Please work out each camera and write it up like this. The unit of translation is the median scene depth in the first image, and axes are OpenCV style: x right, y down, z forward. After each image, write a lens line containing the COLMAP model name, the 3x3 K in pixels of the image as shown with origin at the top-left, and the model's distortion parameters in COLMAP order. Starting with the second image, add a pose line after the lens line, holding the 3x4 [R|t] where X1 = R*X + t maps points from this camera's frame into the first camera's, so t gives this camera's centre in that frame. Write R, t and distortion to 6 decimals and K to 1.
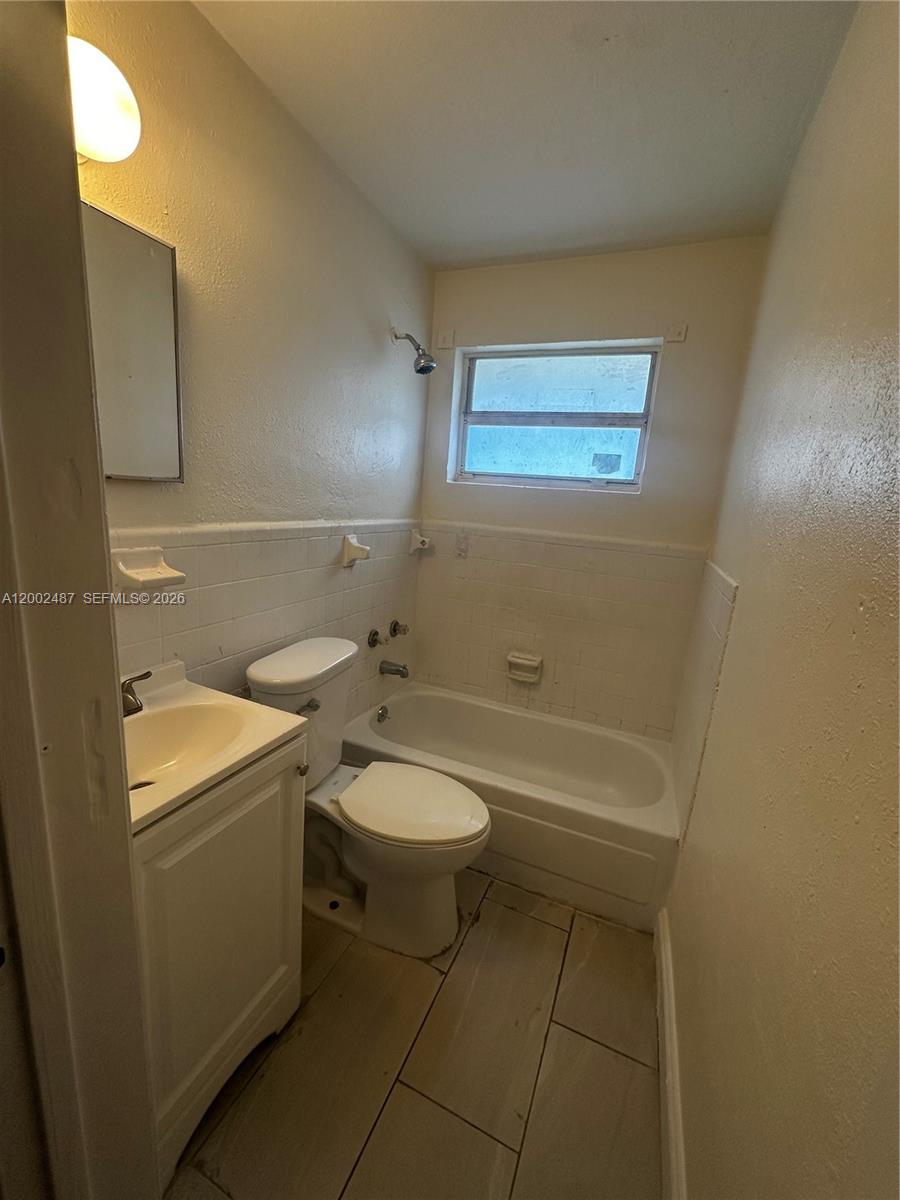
lens RADIAL K [[478.3, 0, 450.9], [0, 478.3, 600.8], [0, 0, 1]] dist [-0.004150, 0.001411]
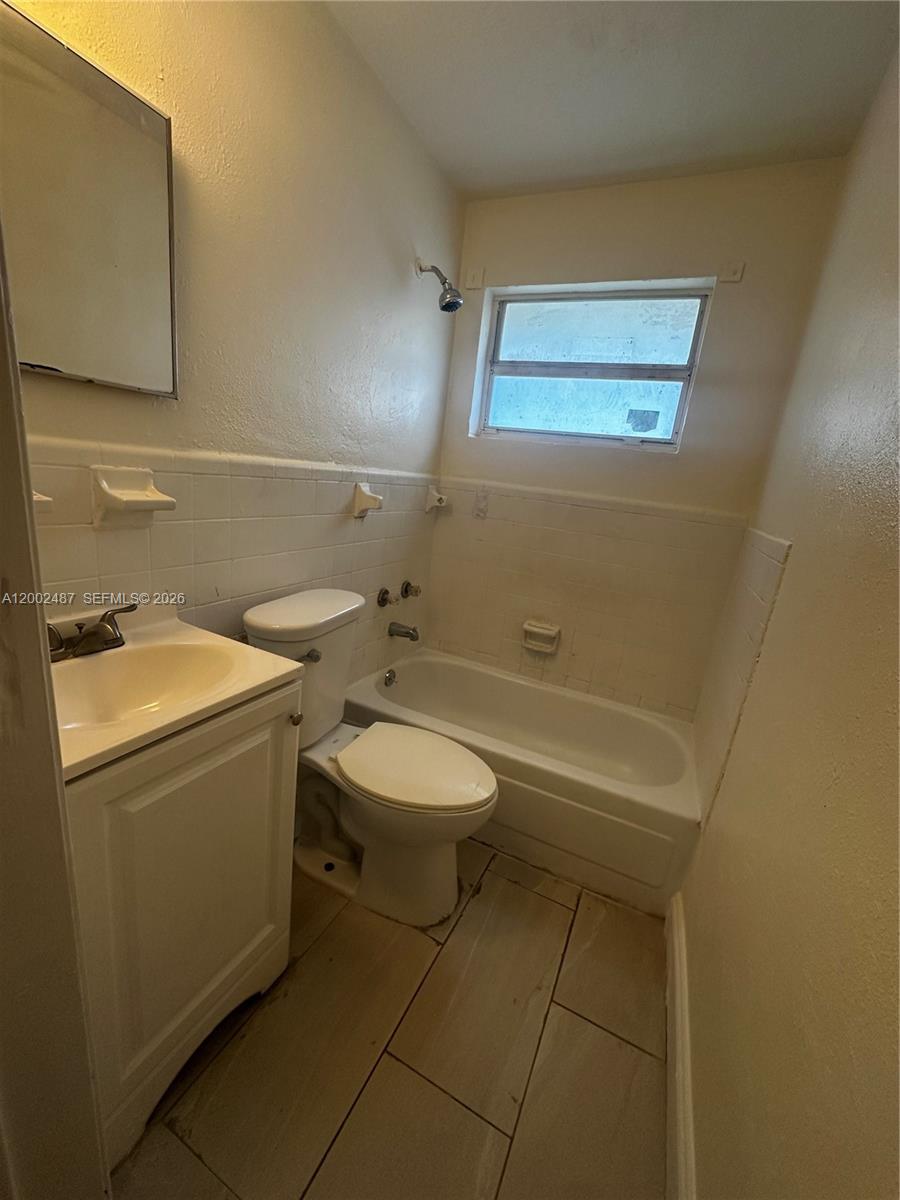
lens RADIAL K [[478.3, 0, 451.3], [0, 478.3, 601.4], [0, 0, 1]] dist [-0.004150, 0.001411]
pose [[0.998393, 0.048318, -0.029623, 0.002032], [-0.047011, 0.997953, 0.043352, 0.054191], [0.031657, -0.041890, 0.998621, 0.075303]]
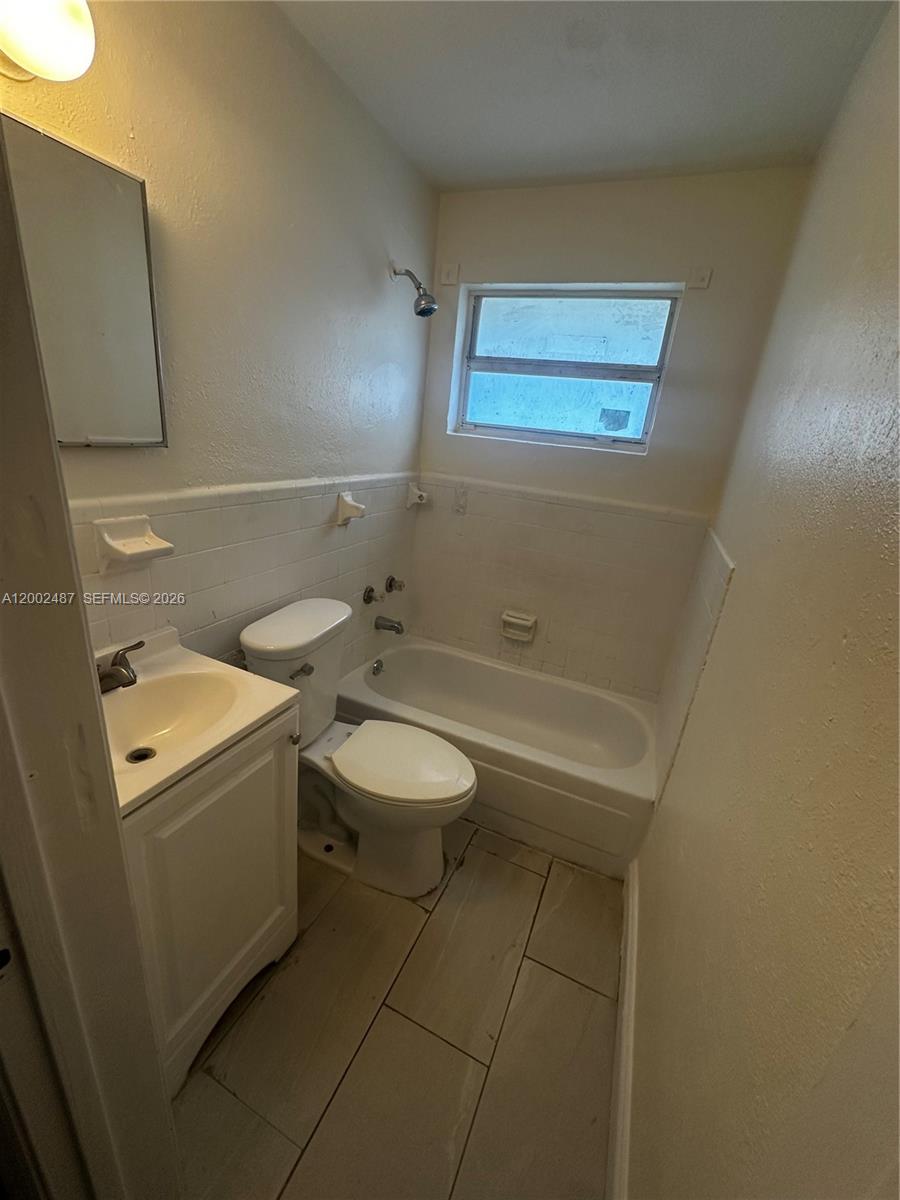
lens RADIAL K [[478.3, 0, 451.0], [0, 478.3, 600.3], [0, 0, 1]] dist [-0.004150, 0.001411]
pose [[0.999583, 0.028882, 0.000779, 0.013395], [-0.028736, 0.991009, 0.130676, -0.064506], [0.003002, -0.130644, 0.991425, 0.008101]]
